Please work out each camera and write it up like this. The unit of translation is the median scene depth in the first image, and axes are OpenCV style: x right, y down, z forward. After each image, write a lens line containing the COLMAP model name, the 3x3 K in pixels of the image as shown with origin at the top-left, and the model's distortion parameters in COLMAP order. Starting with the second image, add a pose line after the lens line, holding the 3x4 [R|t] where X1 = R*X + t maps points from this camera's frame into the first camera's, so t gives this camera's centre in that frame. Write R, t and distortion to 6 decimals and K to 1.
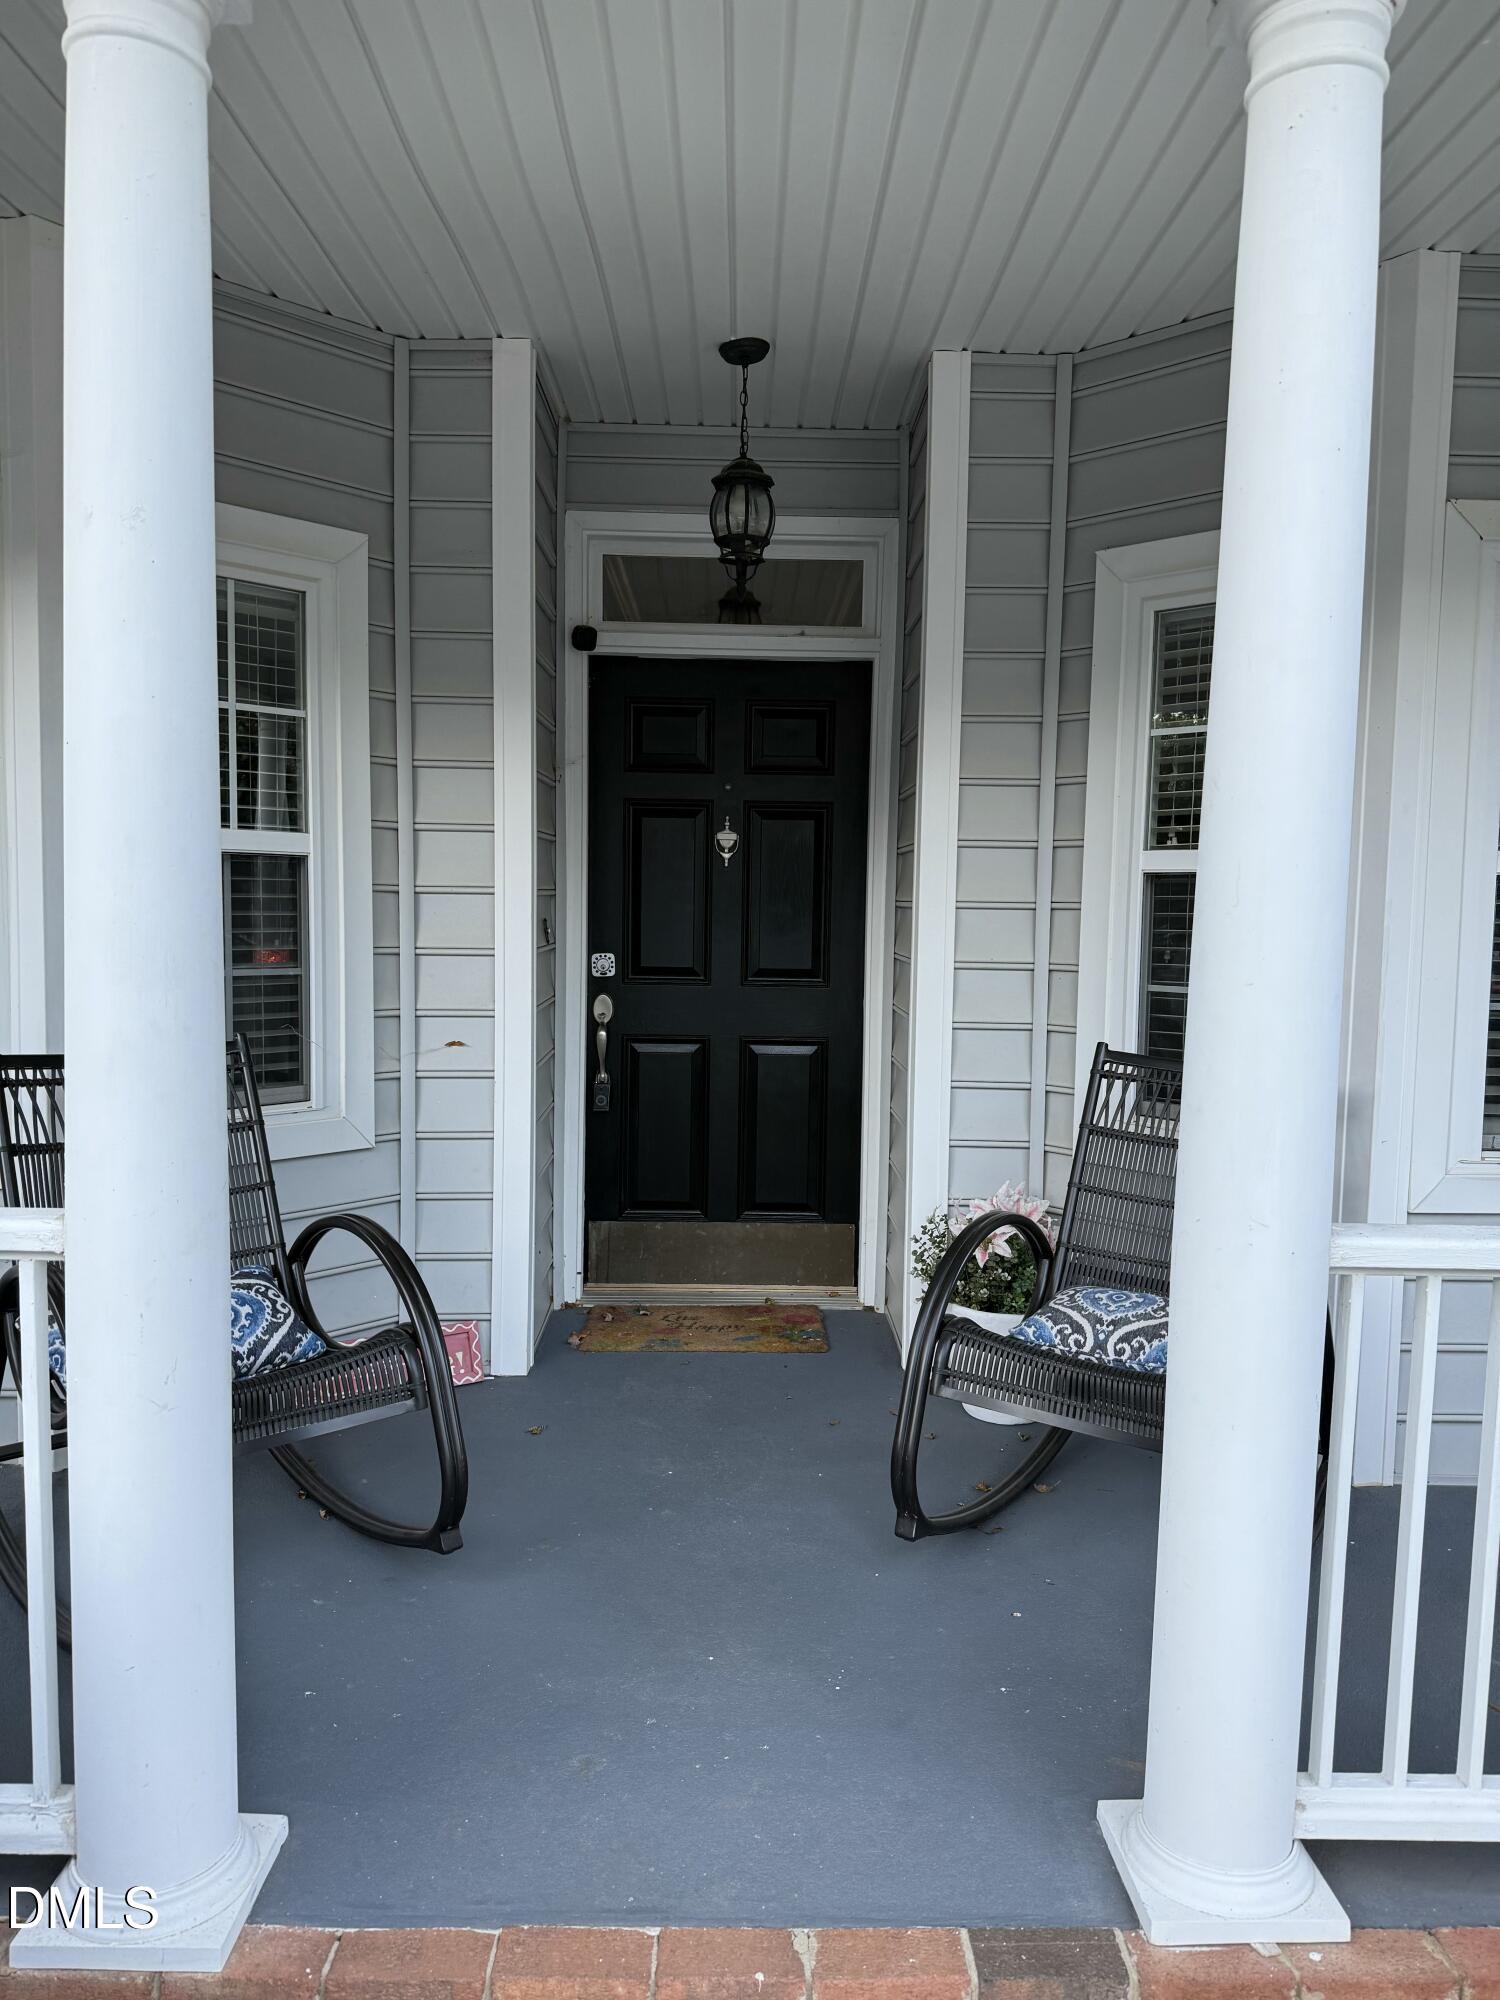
lens RADIAL K [[1386.6, 0, 752.9], [0, 1386.6, 1014.6], [0, 0, 1]] dist [0.051254, -0.087222]
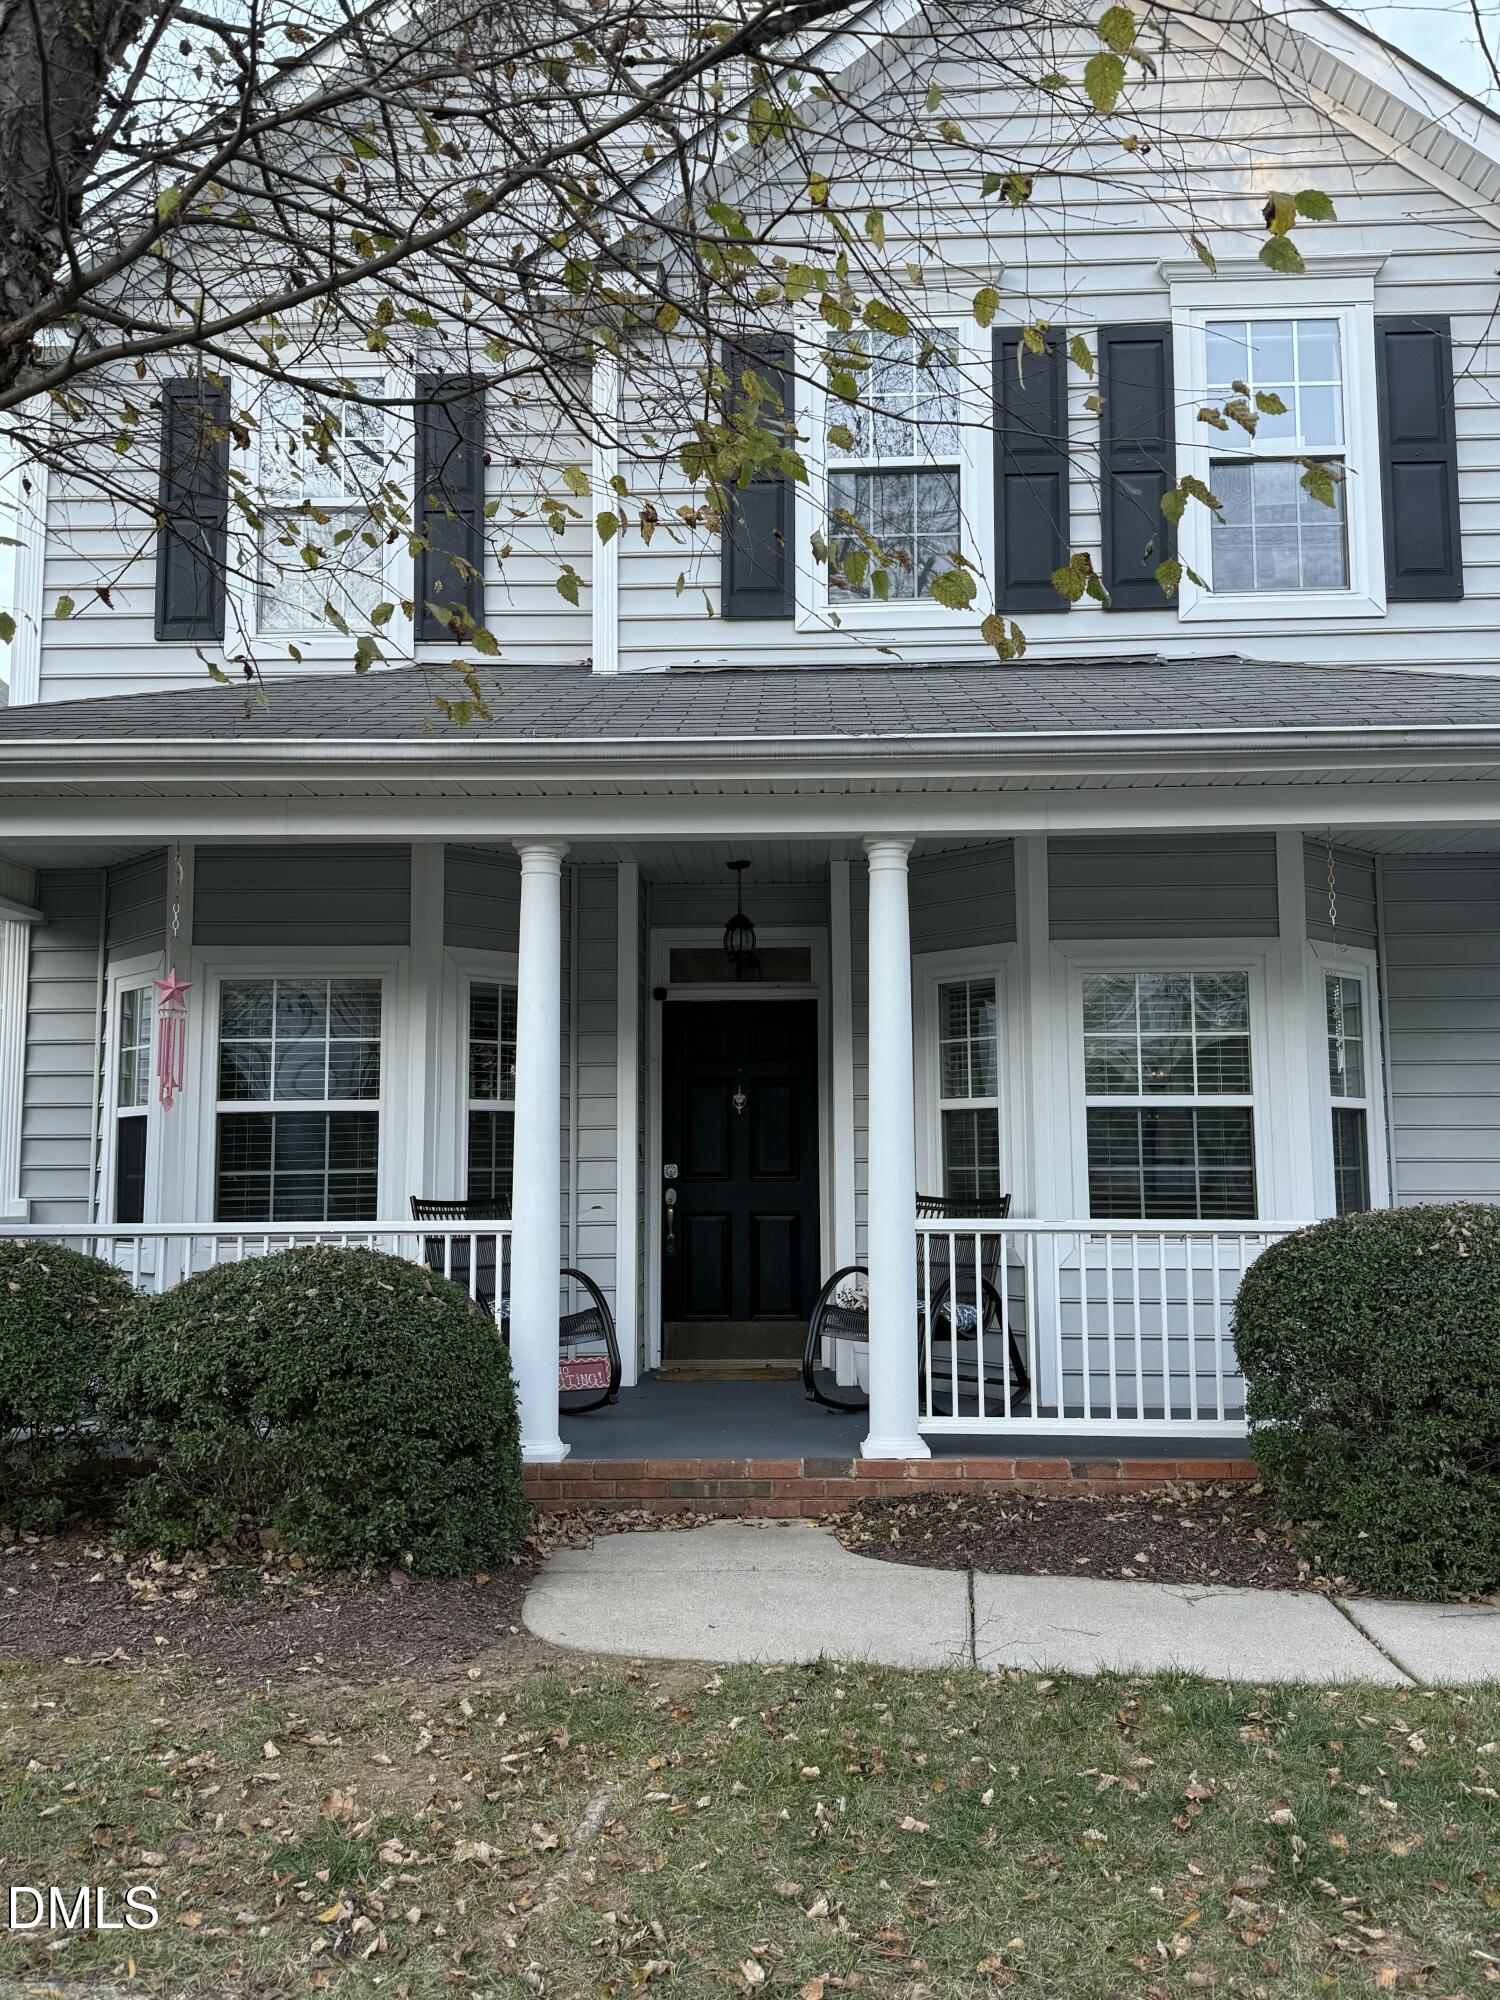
lens RADIAL K [[1600.4, 0, 750.0], [0, 1600.4, 1000.0], [0, 0, 1]] dist [0.017860, 0.002700]
pose [[0.998774, -0.026795, -0.041614, 0.087508], [0.018784, 0.983087, -0.182172, 0.129376], [0.045791, 0.181167, 0.982386, -1.089171]]
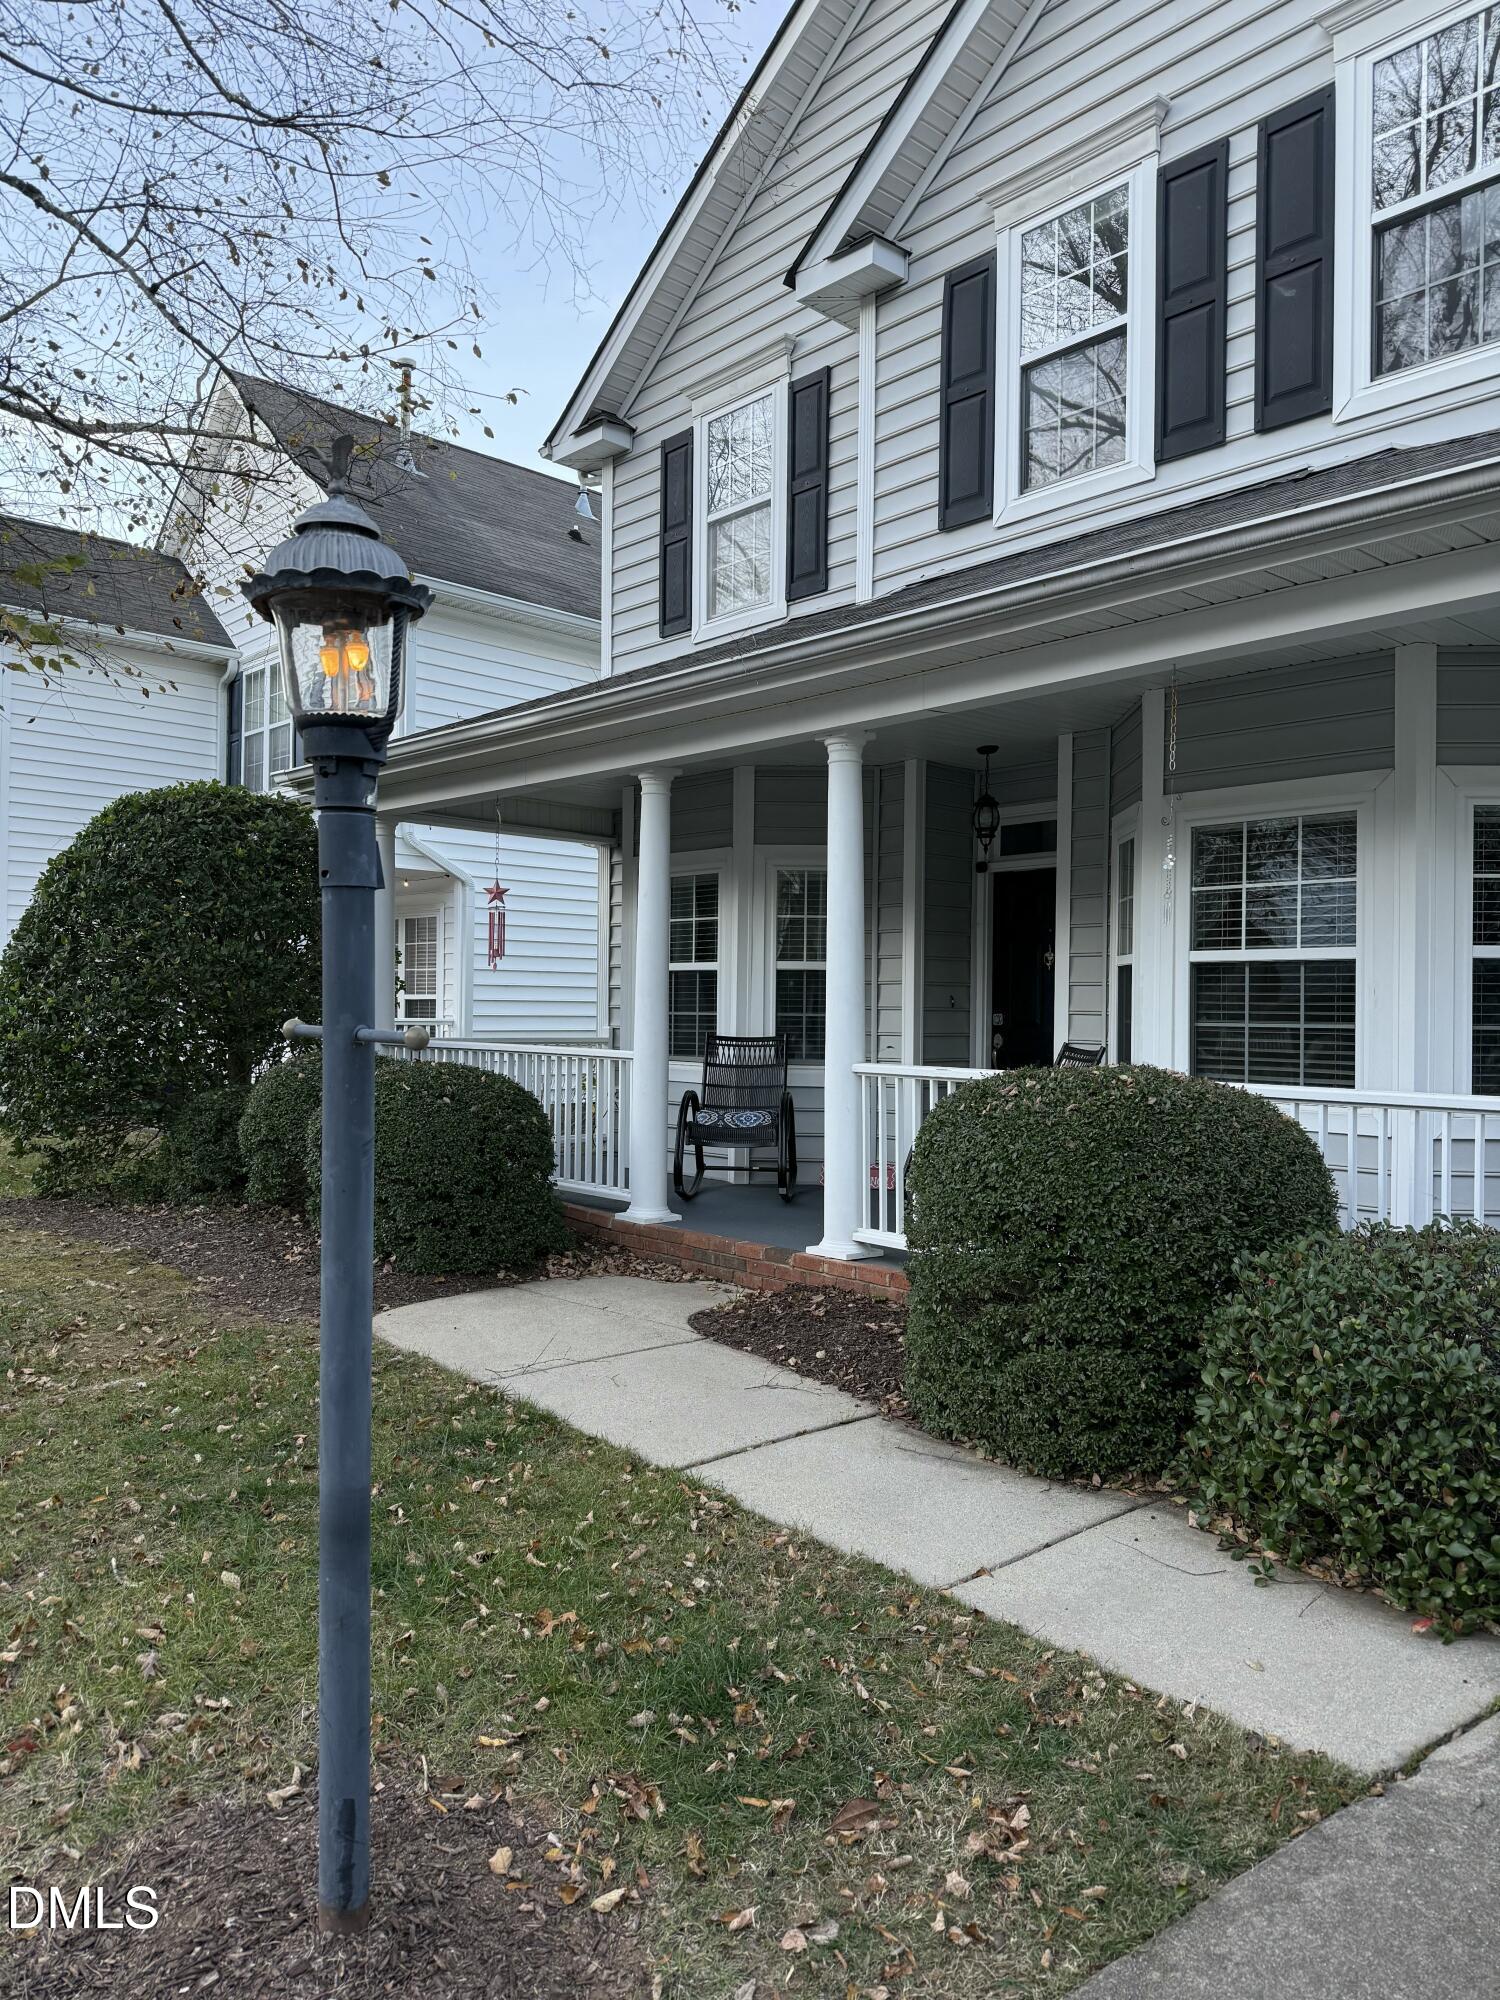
lens RADIAL K [[1386.6, 0, 752.9], [0, 1386.6, 1014.6], [0, 0, 1]] dist [0.051254, -0.087222]
pose [[0.676065, -0.006067, -0.736817, 1.212913], [-0.056367, 0.996610, -0.059926, 0.106327], [0.734682, 0.082046, 0.673432, -0.686842]]
